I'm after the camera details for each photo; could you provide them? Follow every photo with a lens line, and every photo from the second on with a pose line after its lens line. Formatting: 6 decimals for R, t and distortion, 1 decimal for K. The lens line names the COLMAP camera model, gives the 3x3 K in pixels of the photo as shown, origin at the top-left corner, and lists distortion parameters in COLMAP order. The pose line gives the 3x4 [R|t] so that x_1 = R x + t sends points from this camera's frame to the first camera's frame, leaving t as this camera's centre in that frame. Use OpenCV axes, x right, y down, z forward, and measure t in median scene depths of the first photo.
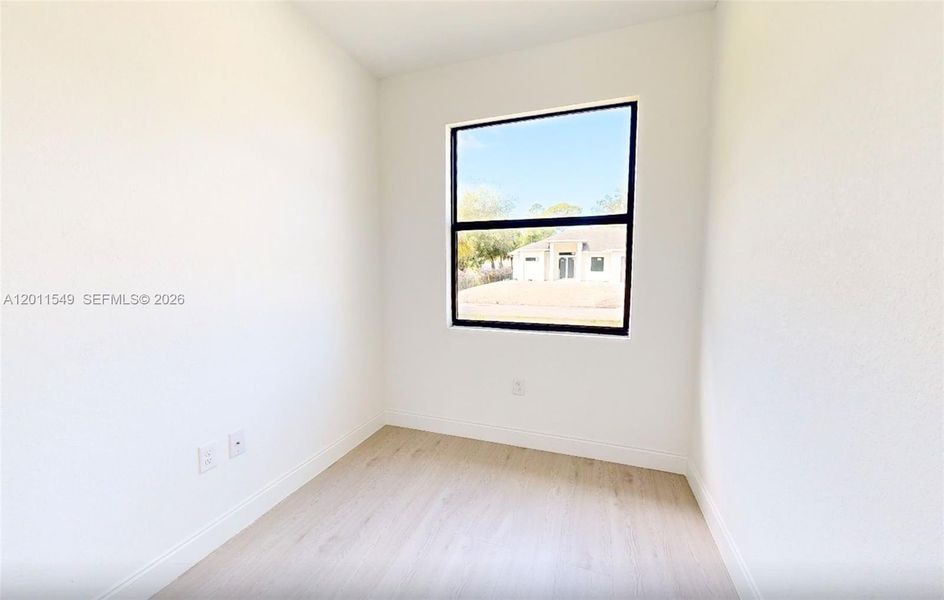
lens RADIAL K [[458.4, 0, 473.1], [0, 458.4, 300.8], [0, 0, 1]] dist [0.003003, -0.000016]
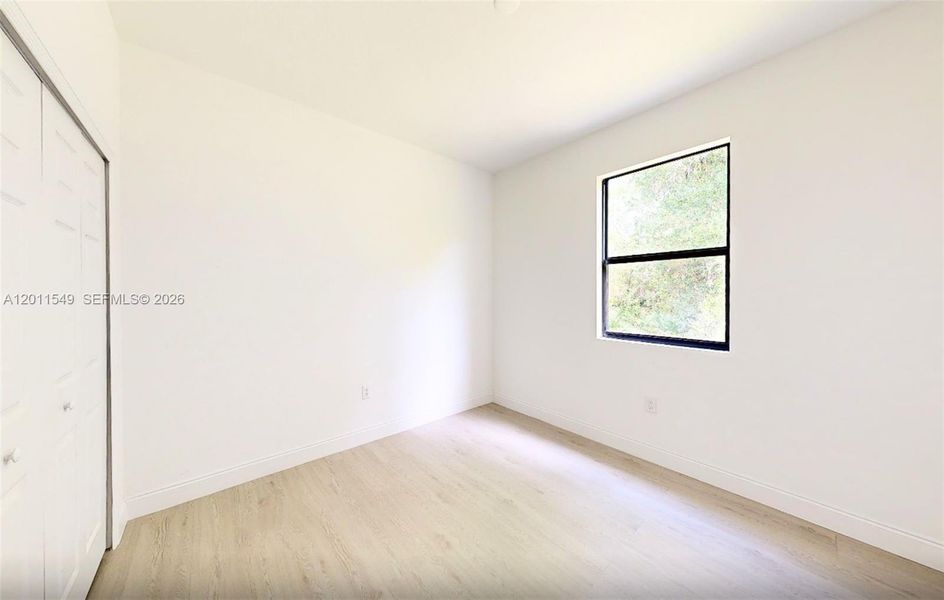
lens RADIAL K [[458.4, 0, 470.5], [0, 458.4, 298.8], [0, 0, 1]] dist [0.003003, -0.000016]
pose [[0.824407, 0.007485, -0.565948, 0.357201], [-0.043959, 0.997739, -0.050838, 0.009108], [0.564287, 0.066790, 0.822872, -0.156209]]
